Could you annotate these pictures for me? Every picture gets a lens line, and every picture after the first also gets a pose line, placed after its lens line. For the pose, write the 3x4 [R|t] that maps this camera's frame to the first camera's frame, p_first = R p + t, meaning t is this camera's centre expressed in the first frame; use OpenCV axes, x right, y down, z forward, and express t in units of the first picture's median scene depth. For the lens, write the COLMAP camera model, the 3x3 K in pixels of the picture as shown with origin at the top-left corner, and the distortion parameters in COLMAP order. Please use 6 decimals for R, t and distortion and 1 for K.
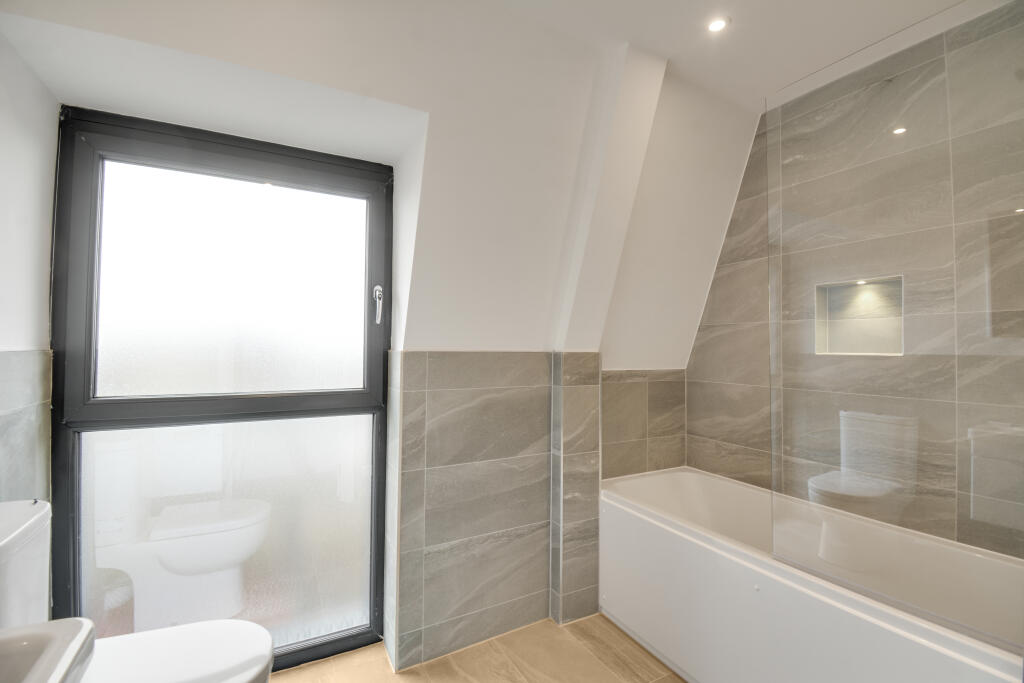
lens RADIAL K [[430.9, 0, 512.0], [0, 430.9, 341.5], [0, 0, 1]] dist [0.000287, -0.000160]
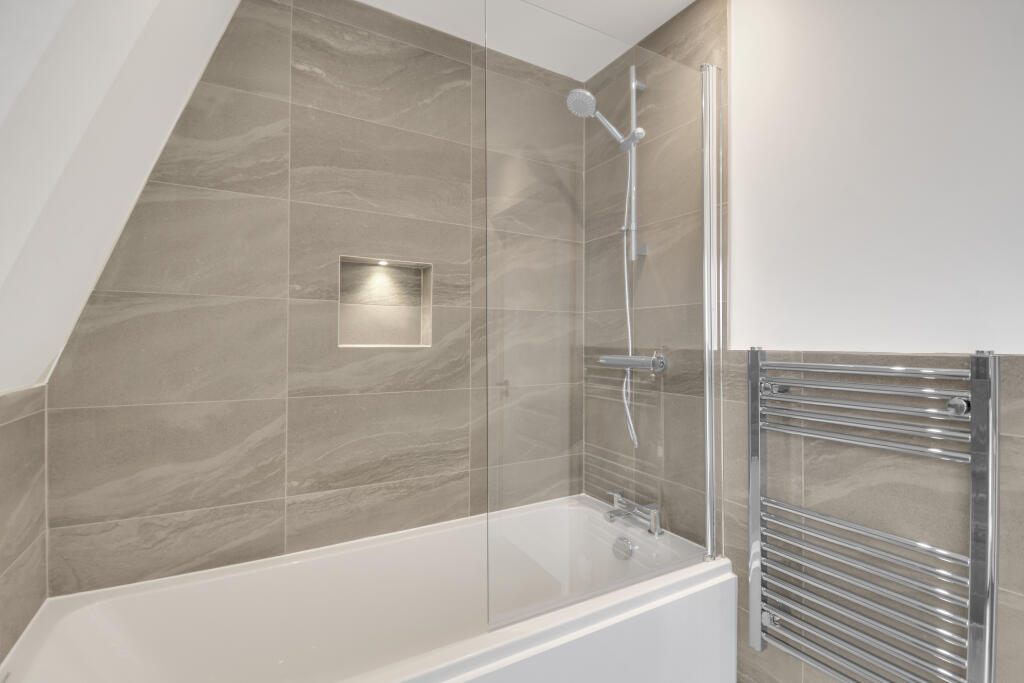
lens RADIAL K [[476.8, 0, 513.0], [0, 476.8, 336.0], [0, 0, 1]] dist [0.022013, -0.020810]
pose [[-0.030570, 0.003103, 0.999528, -0.132986], [-0.020622, 0.999780, -0.003734, 0.006338], [-0.999320, -0.020726, -0.030500, 0.667127]]
